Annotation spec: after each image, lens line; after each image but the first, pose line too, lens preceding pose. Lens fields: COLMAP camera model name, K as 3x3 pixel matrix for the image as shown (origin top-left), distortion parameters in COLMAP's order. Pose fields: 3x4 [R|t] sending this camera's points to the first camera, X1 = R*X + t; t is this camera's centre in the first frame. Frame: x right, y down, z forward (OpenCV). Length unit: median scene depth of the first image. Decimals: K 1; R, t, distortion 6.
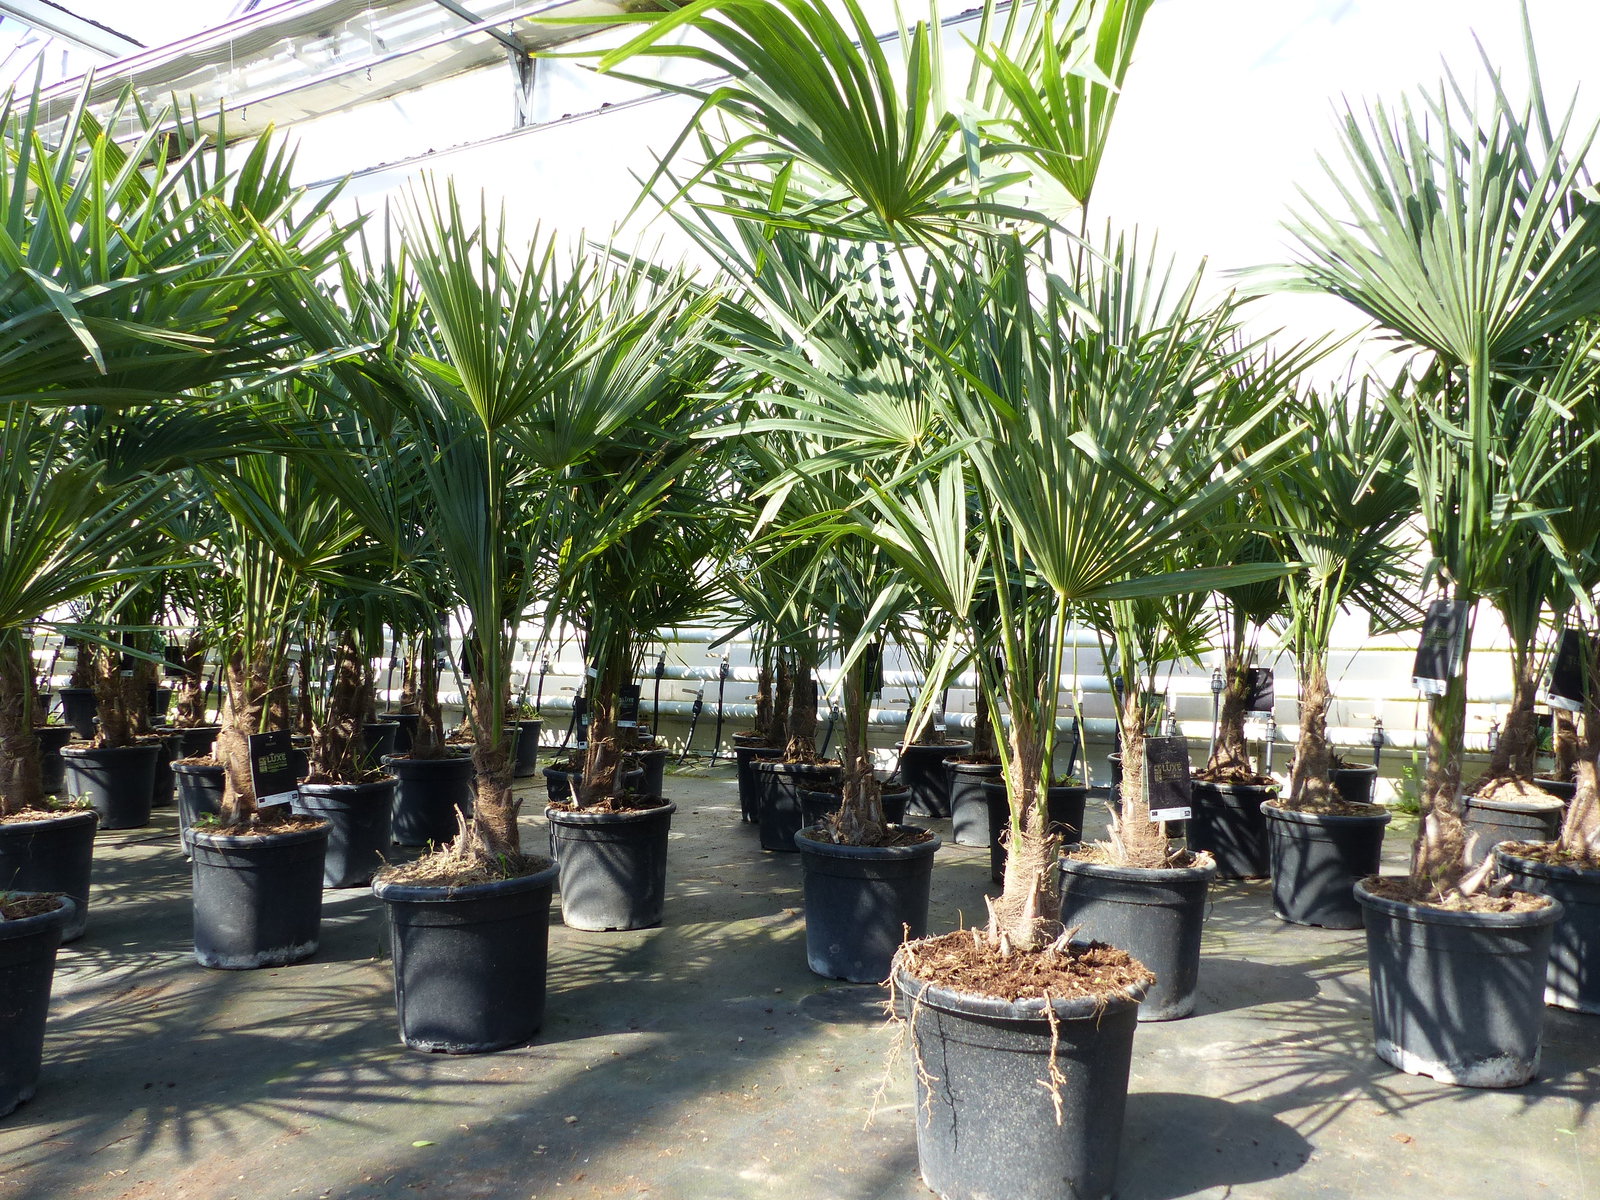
lens RADIAL K [[1201.2, 0, 808.1], [0, 1201.2, 596.3], [0, 0, 1]] dist [-0.016469, 0.005058]
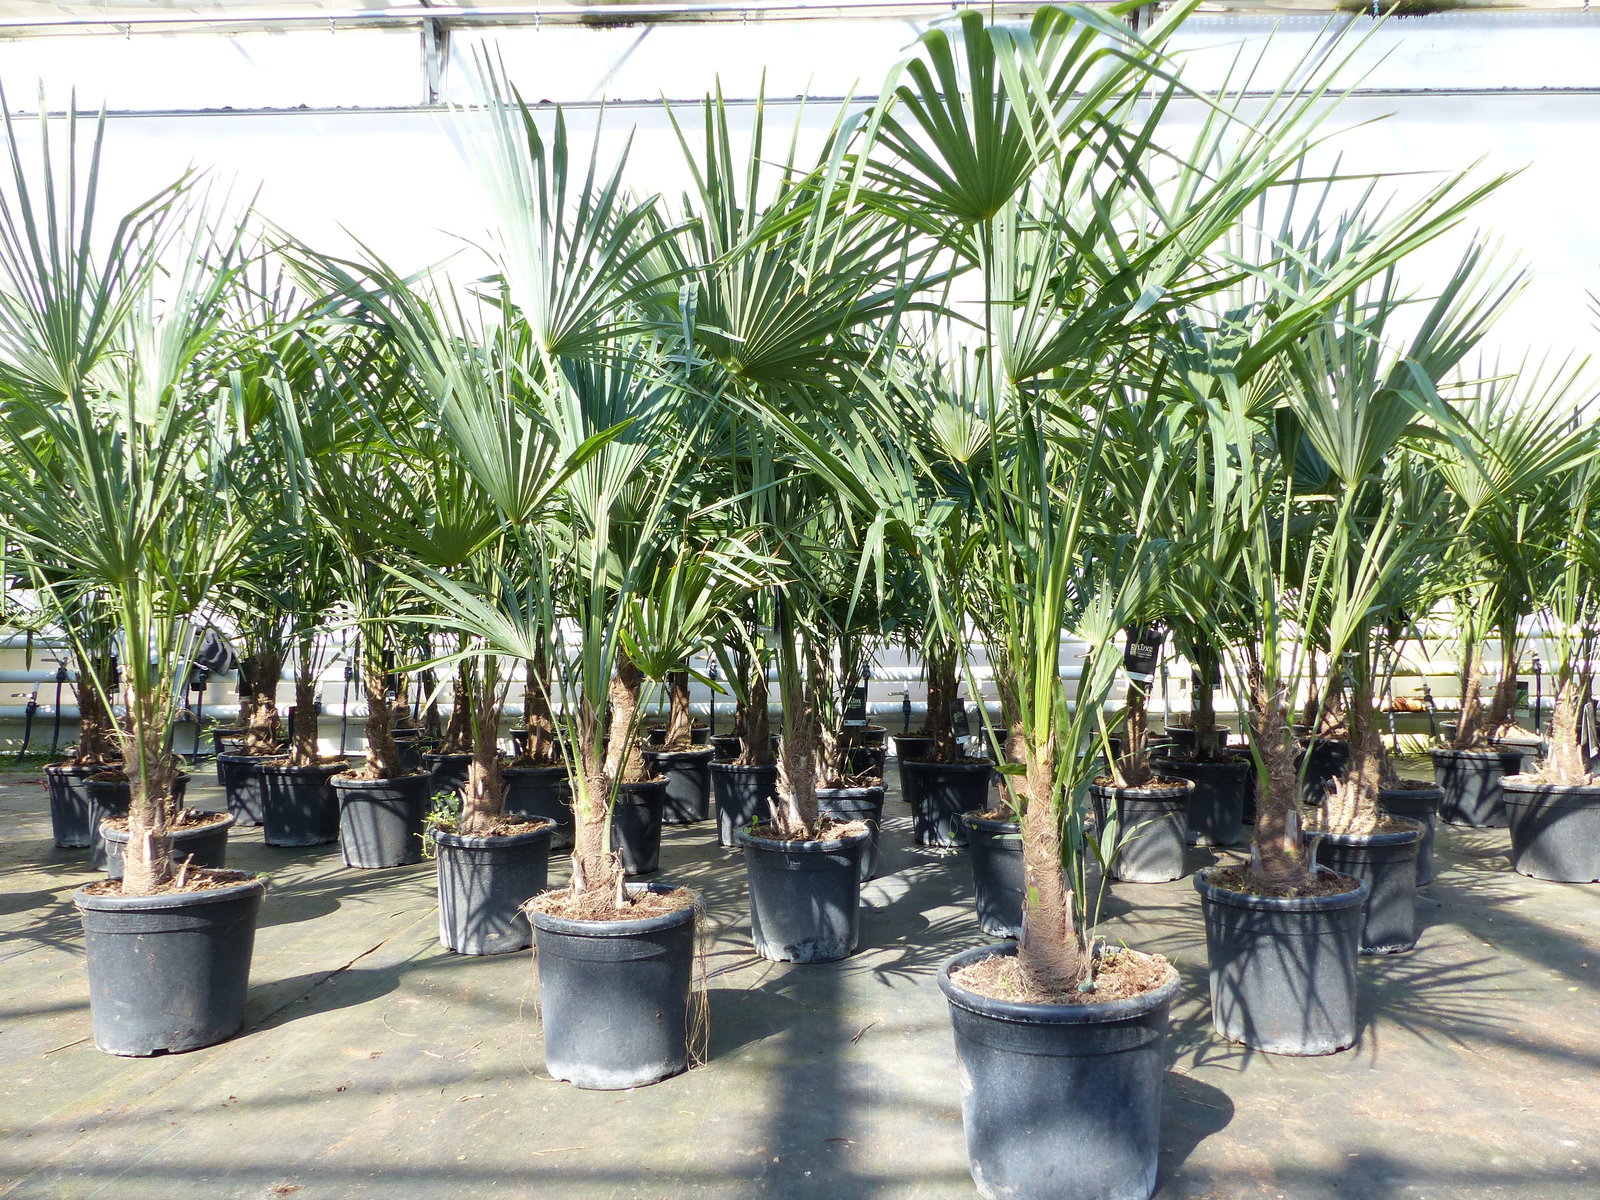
lens RADIAL K [[1199.9, 0, 800.0], [0, 1199.9, 600.0], [0, 0, 1]] dist [-0.050139, 0.042945]
pose [[0.890530, -0.003761, 0.454910, -1.071829], [-0.001106, 0.999945, 0.010434, -0.026875], [-0.454924, -0.009795, 0.890476, 0.070015]]
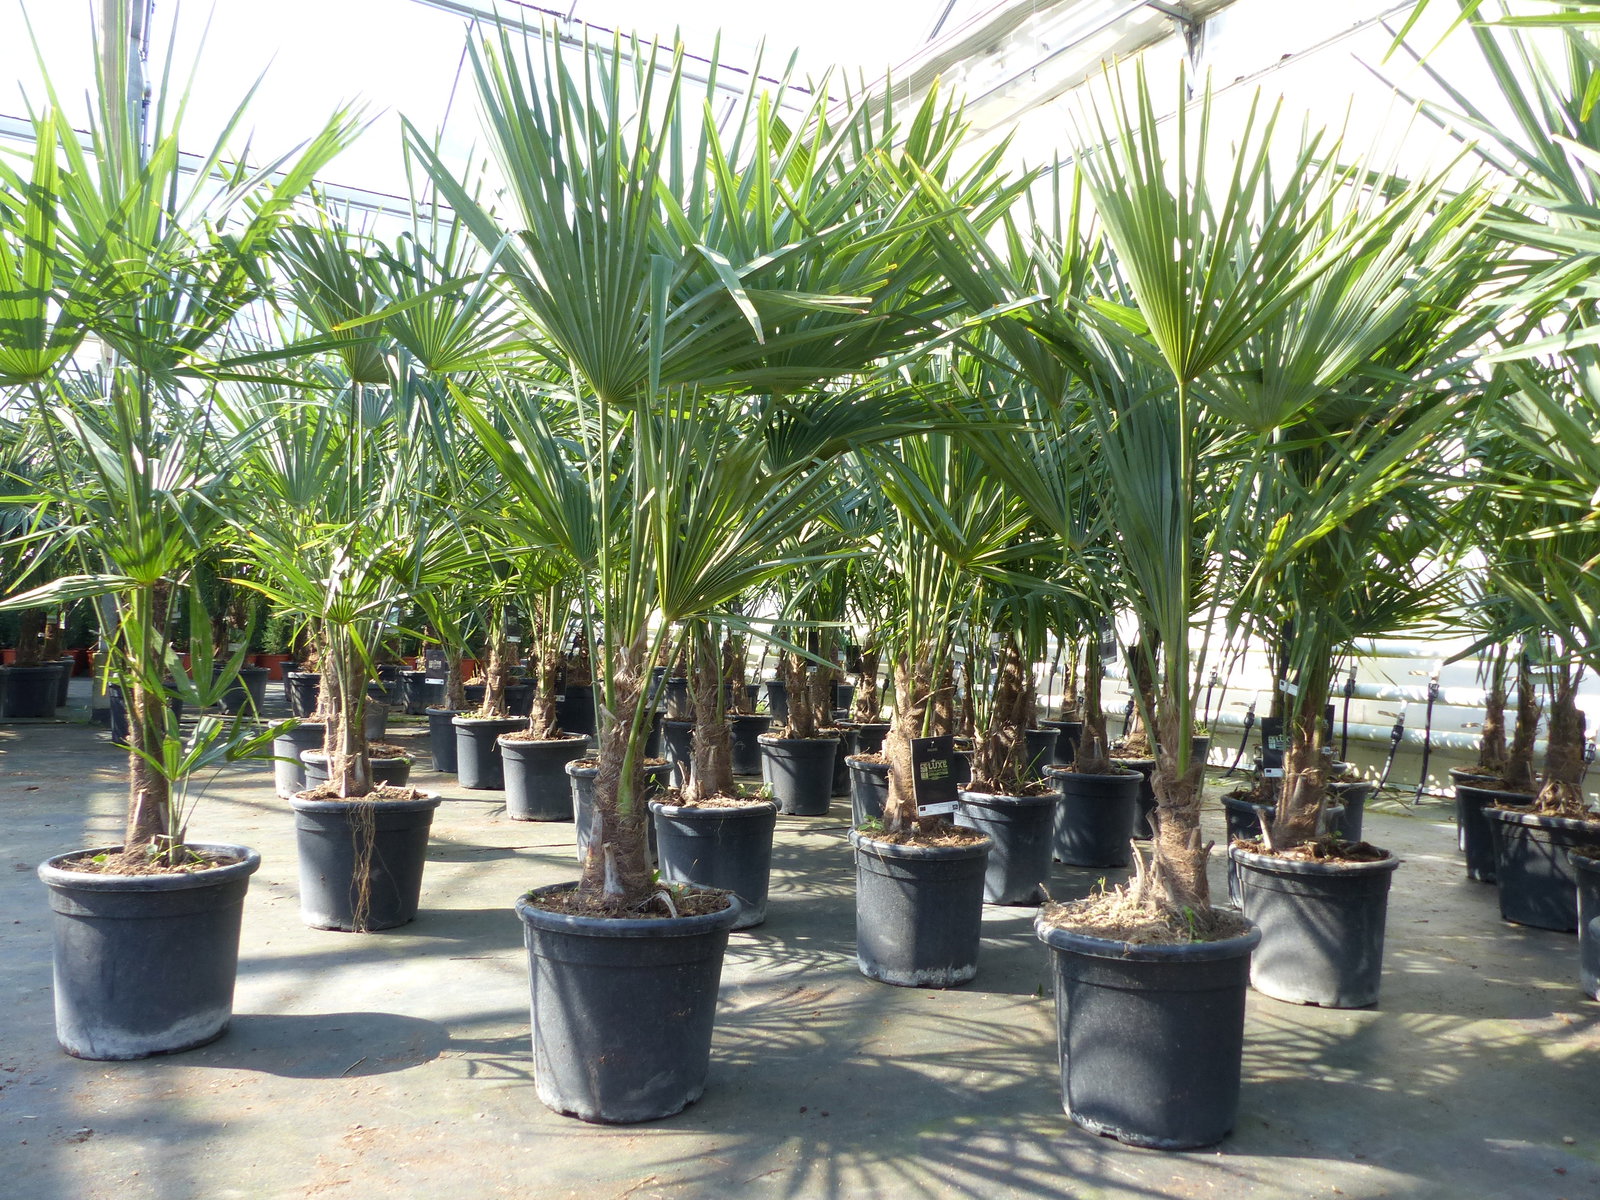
lens RADIAL K [[1201.2, 0, 808.1], [0, 1201.2, 596.3], [0, 0, 1]] dist [-0.016469, 0.005058]
pose [[0.861099, 0.006007, -0.508402, -0.047503], [-0.009598, 0.999944, -0.004442, 0.006738], [0.508347, 0.008705, 0.861108, 0.120414]]
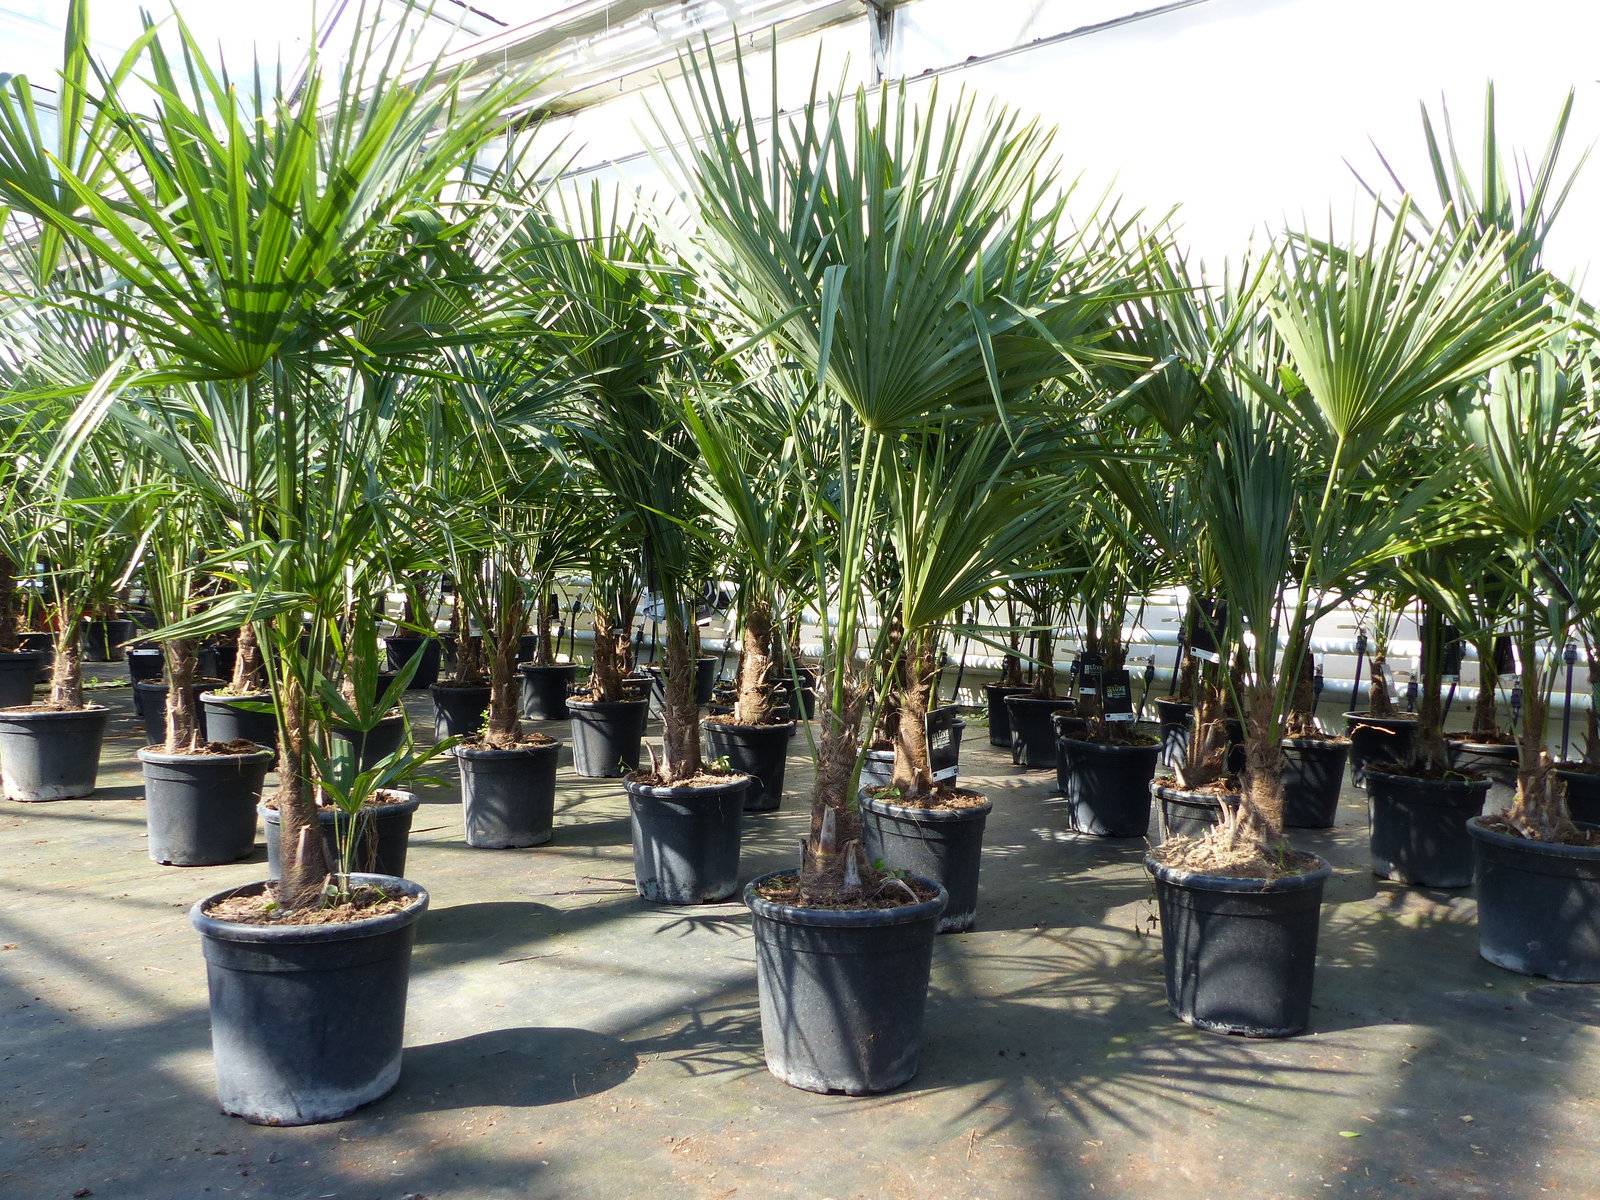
lens RADIAL K [[1199.9, 0, 800.0], [0, 1199.9, 600.0], [0, 0, 1]] dist [-0.050139, 0.042945]
pose [[0.987309, 0.016813, -0.157920, -0.366405], [-0.008529, 0.998559, 0.052986, -0.032665], [0.158583, -0.050967, 0.986029, -0.038873]]
